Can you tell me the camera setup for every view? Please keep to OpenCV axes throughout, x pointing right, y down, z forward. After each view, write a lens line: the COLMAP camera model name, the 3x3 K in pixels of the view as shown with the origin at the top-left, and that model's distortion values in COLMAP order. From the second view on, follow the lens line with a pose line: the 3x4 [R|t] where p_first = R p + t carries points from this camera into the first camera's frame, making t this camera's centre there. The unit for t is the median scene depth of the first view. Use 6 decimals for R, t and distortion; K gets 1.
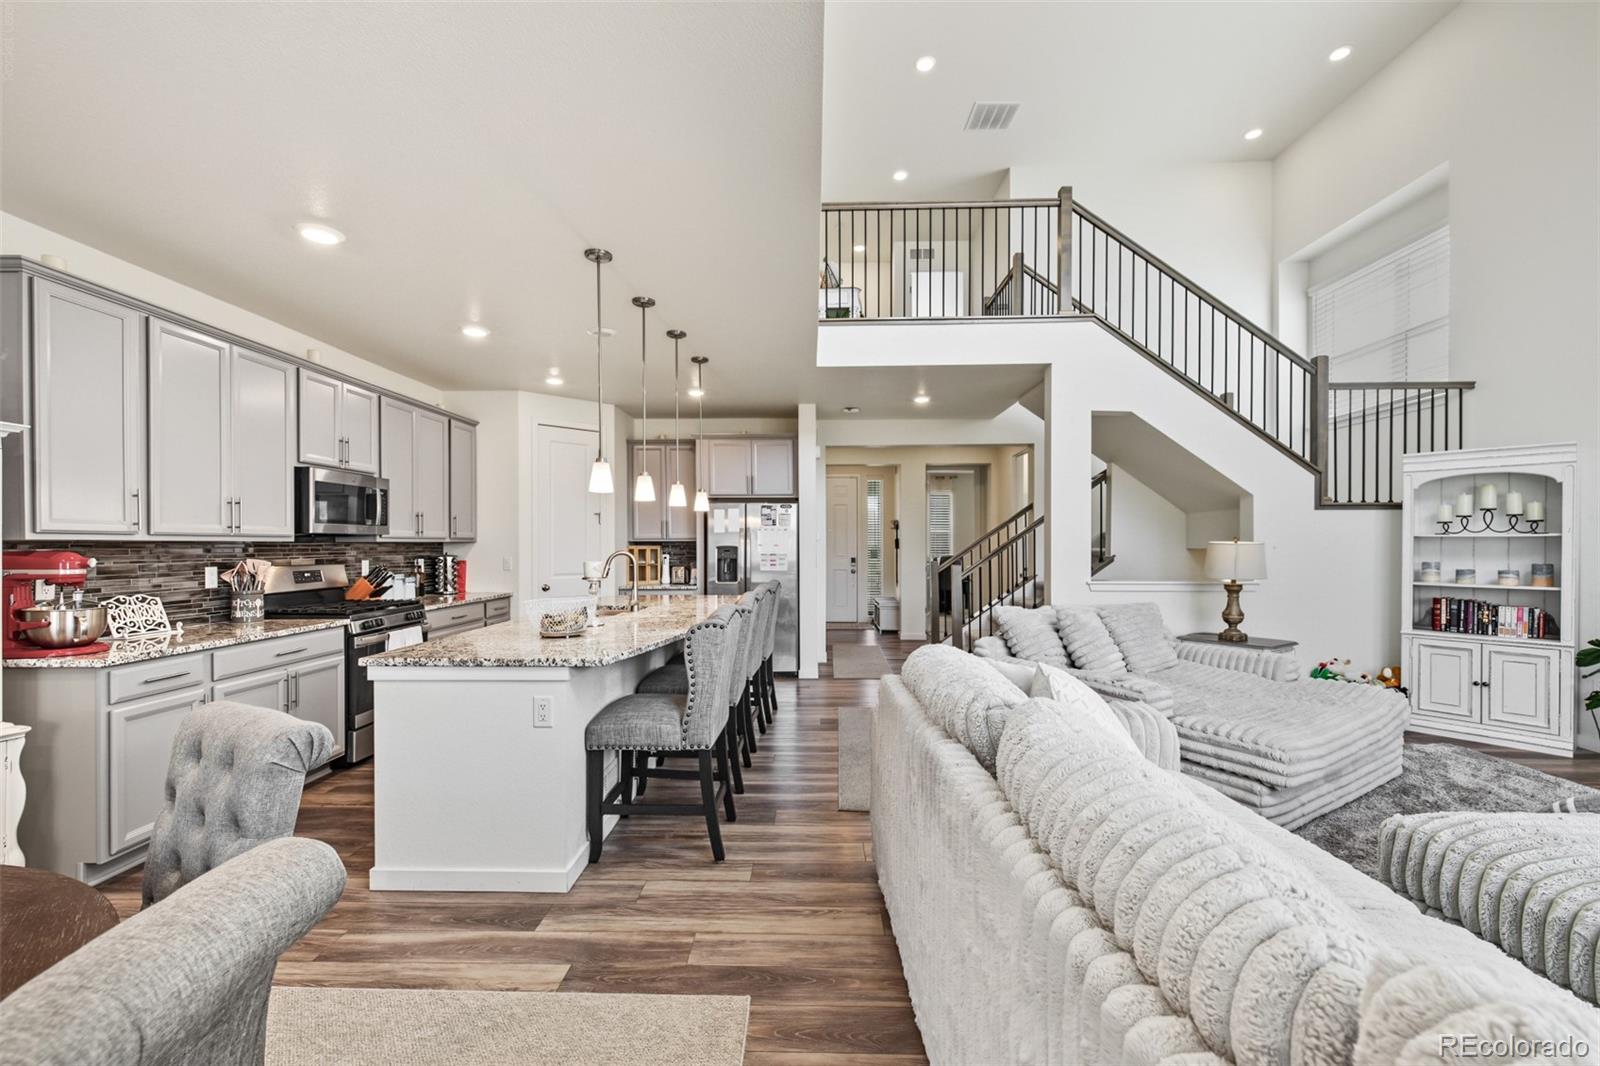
lens RADIAL K [[674.9, 0, 802.6], [0, 674.9, 553.2], [0, 0, 1]] dist [0.008480, -0.001591]
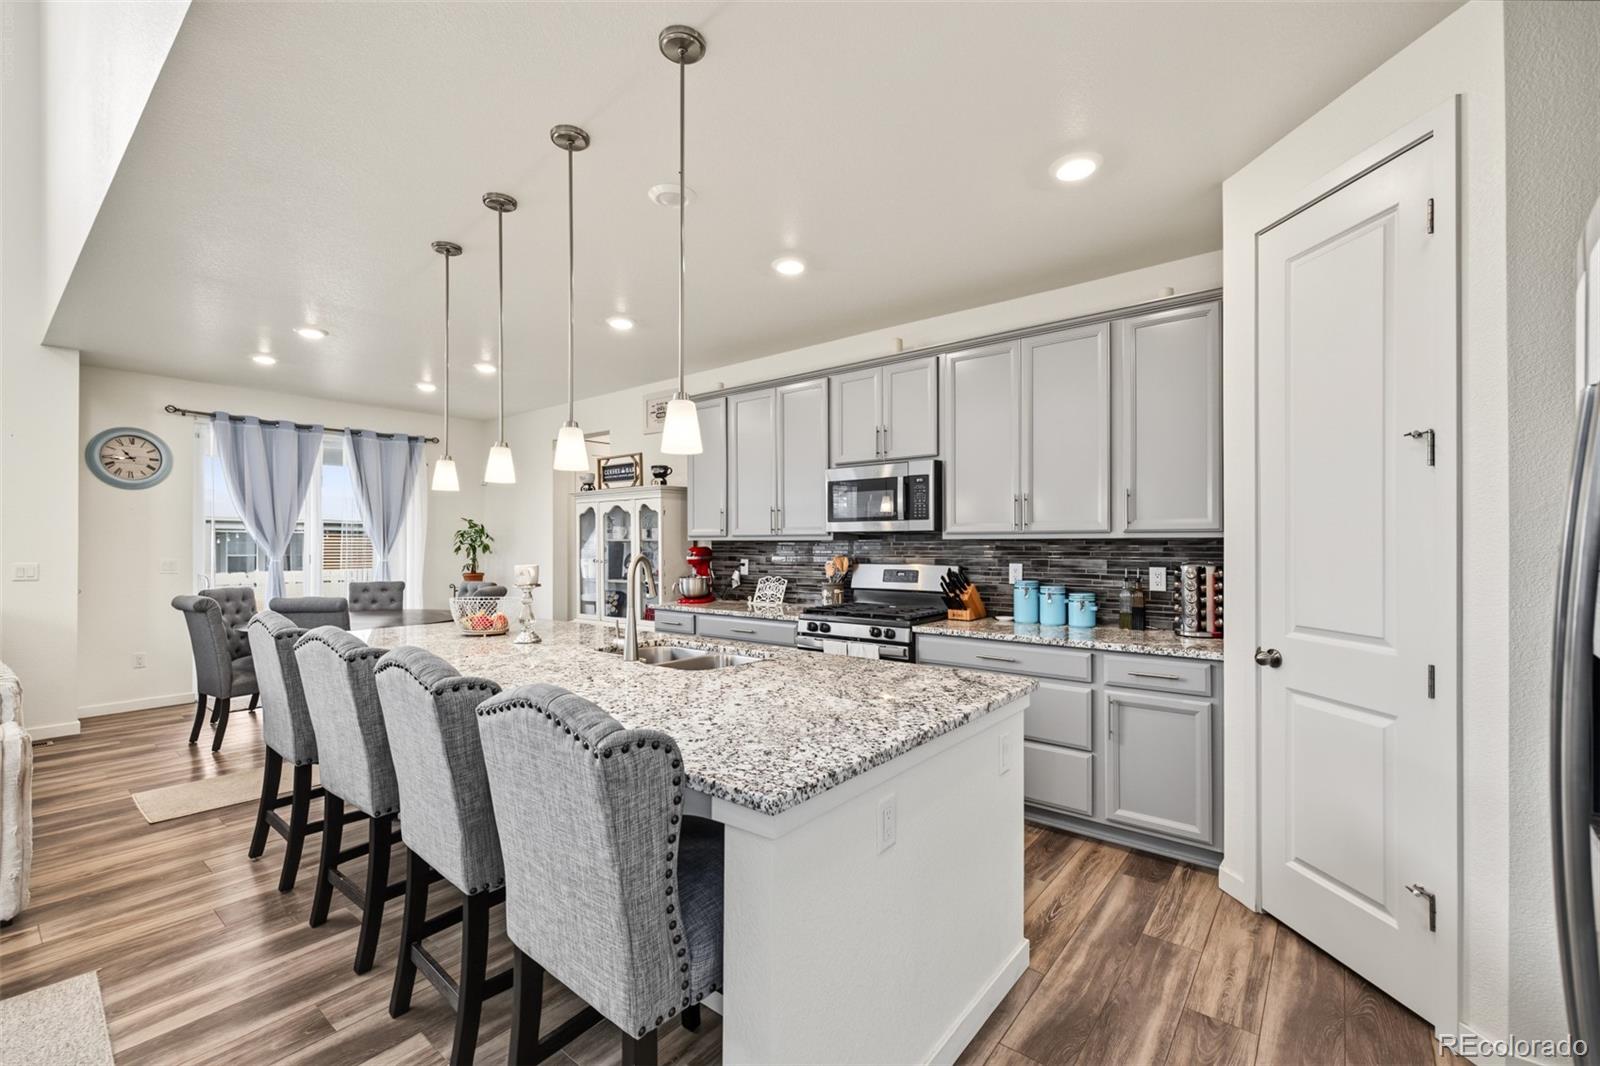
lens RADIAL K [[674.9, 0, 796.5], [0, 674.9, 540.7], [0, 0, 1]] dist [0.008480, -0.001591]
pose [[-0.610585, 0.004266, -0.791939, 0.107053], [-0.004860, 0.999946, 0.009134, -0.021101], [0.791936, 0.009426, -0.610532, 1.313230]]
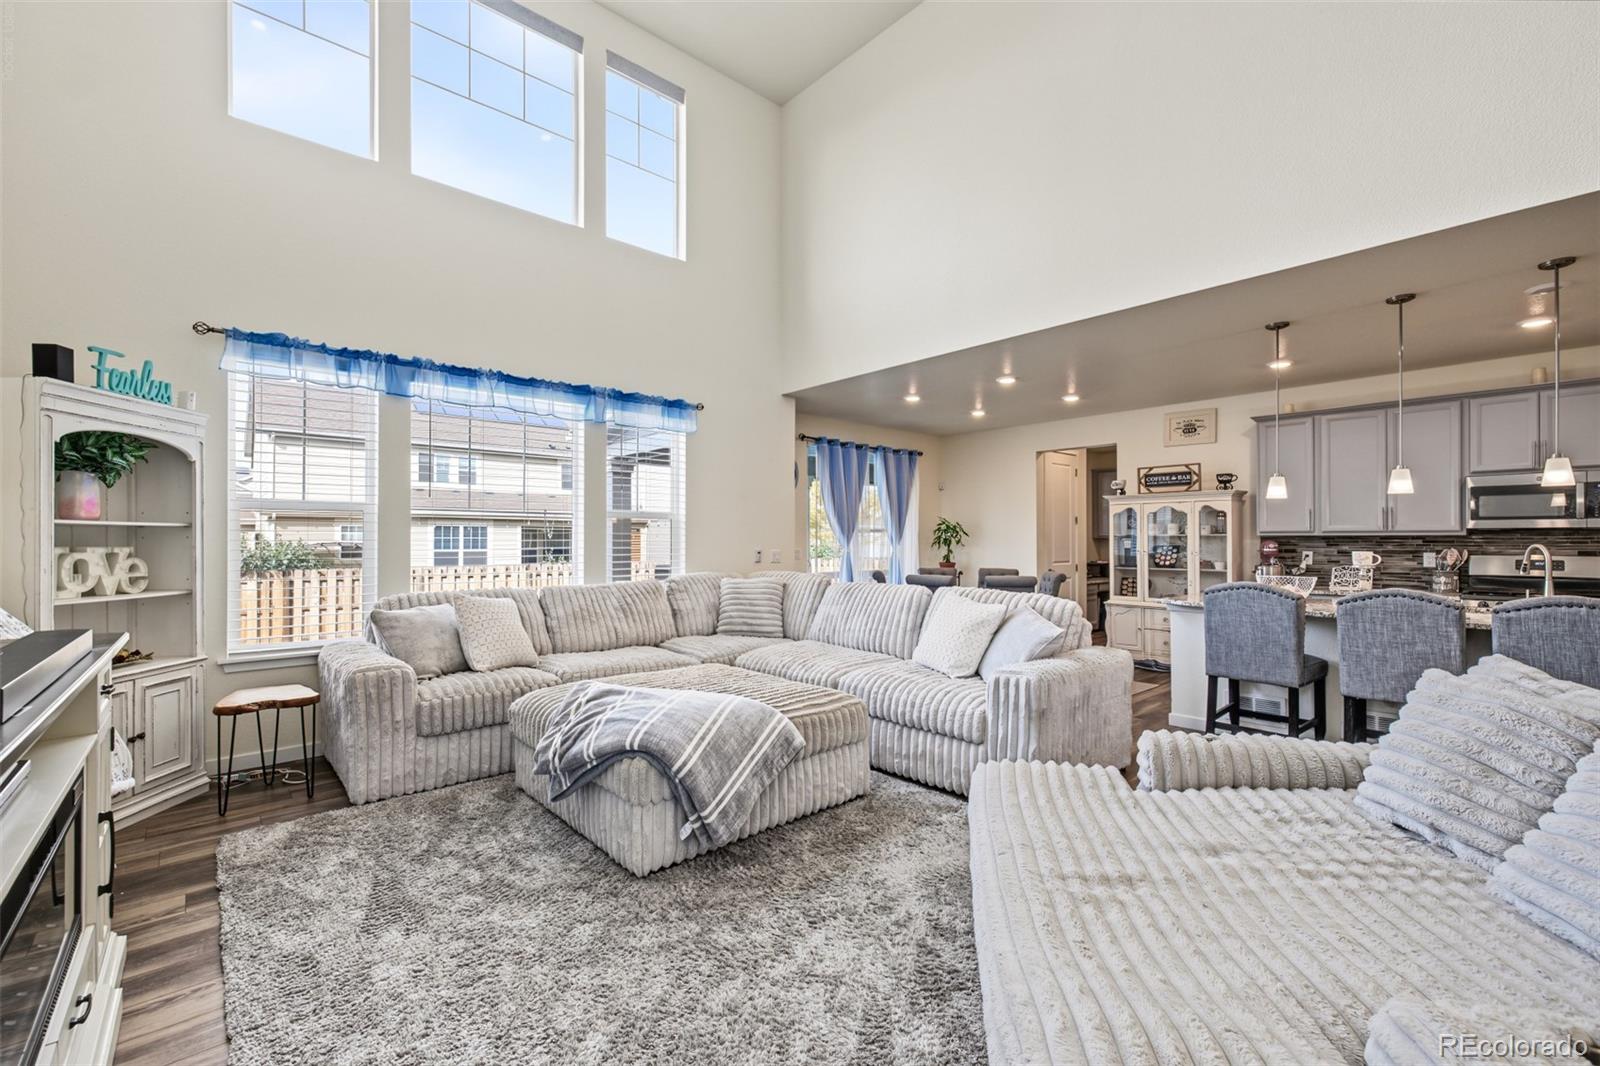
lens RADIAL K [[674.9, 0, 792.8], [0, 674.9, 540.0], [0, 0, 1]] dist [0.008480, -0.001591]
pose [[-0.740967, 0.002341, -0.671537, 0.882984], [-0.007188, 0.999909, 0.011417, -0.010542], [0.671503, 0.013287, -0.740883, 0.897510]]
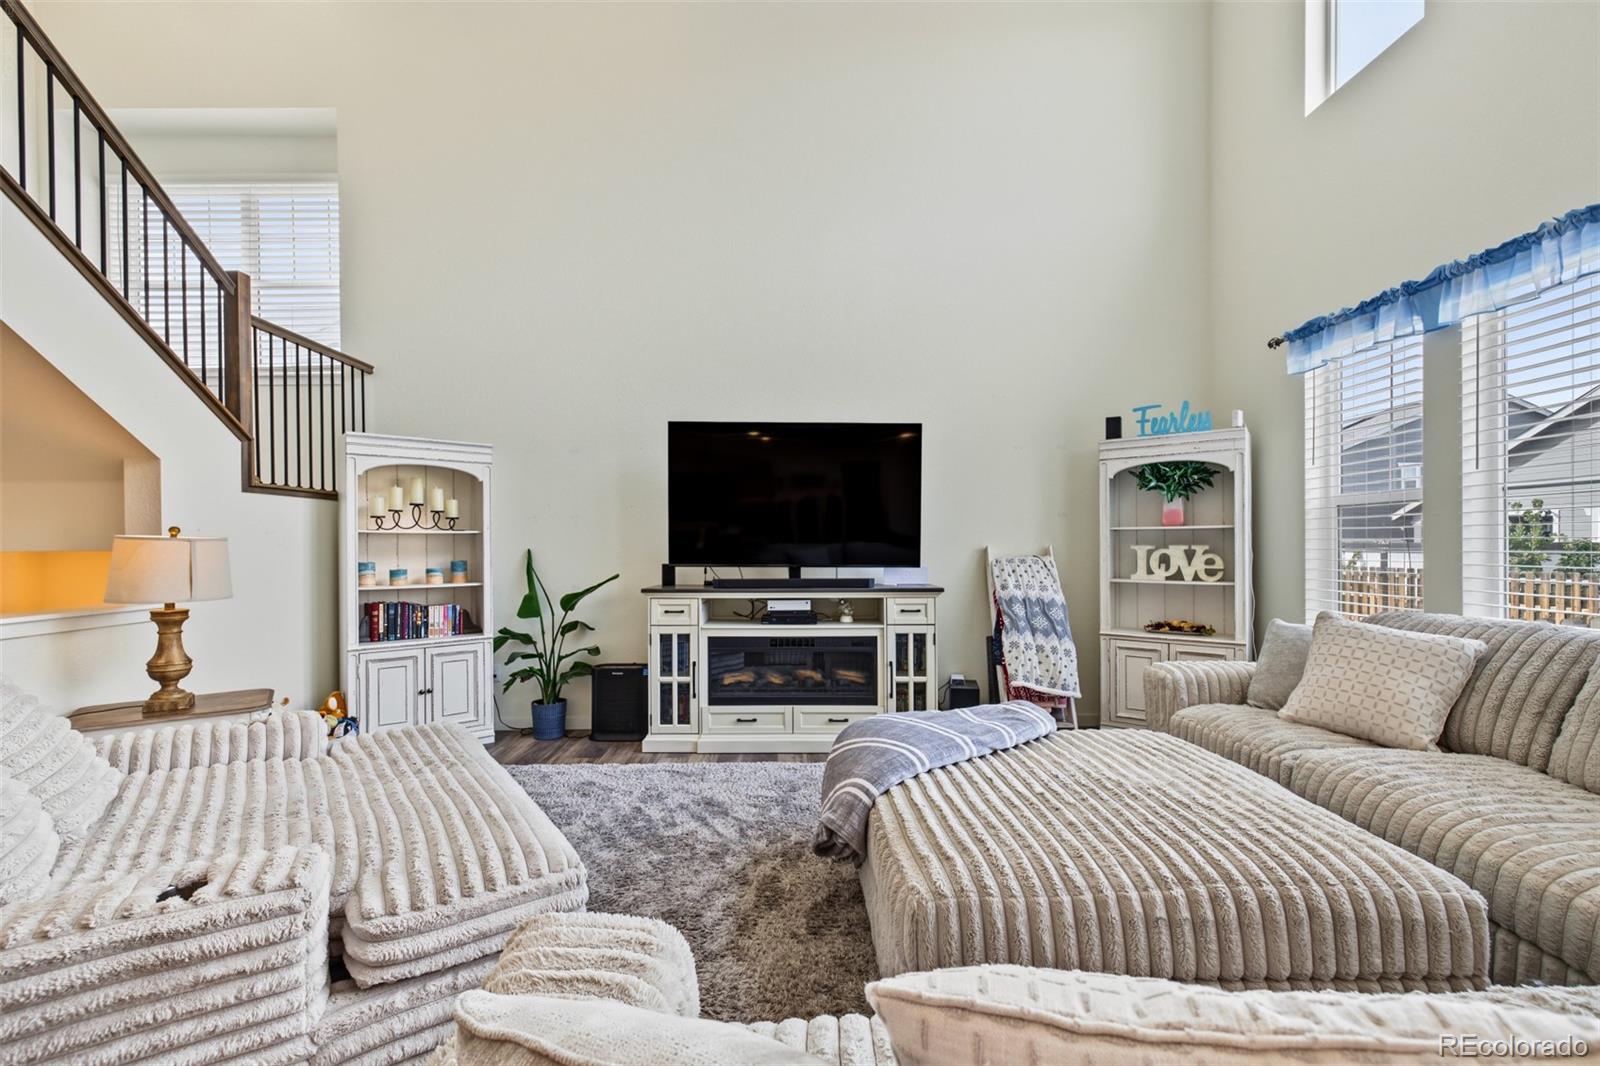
lens RADIAL K [[674.9, 0, 808.3], [0, 674.9, 544.2], [0, 0, 1]] dist [0.008480, -0.001591]
pose [[-0.036441, -0.002168, 0.999333, 0.045186], [0.016987, 0.999852, 0.002789, -0.003076], [-0.999191, 0.017078, -0.036398, 0.476546]]
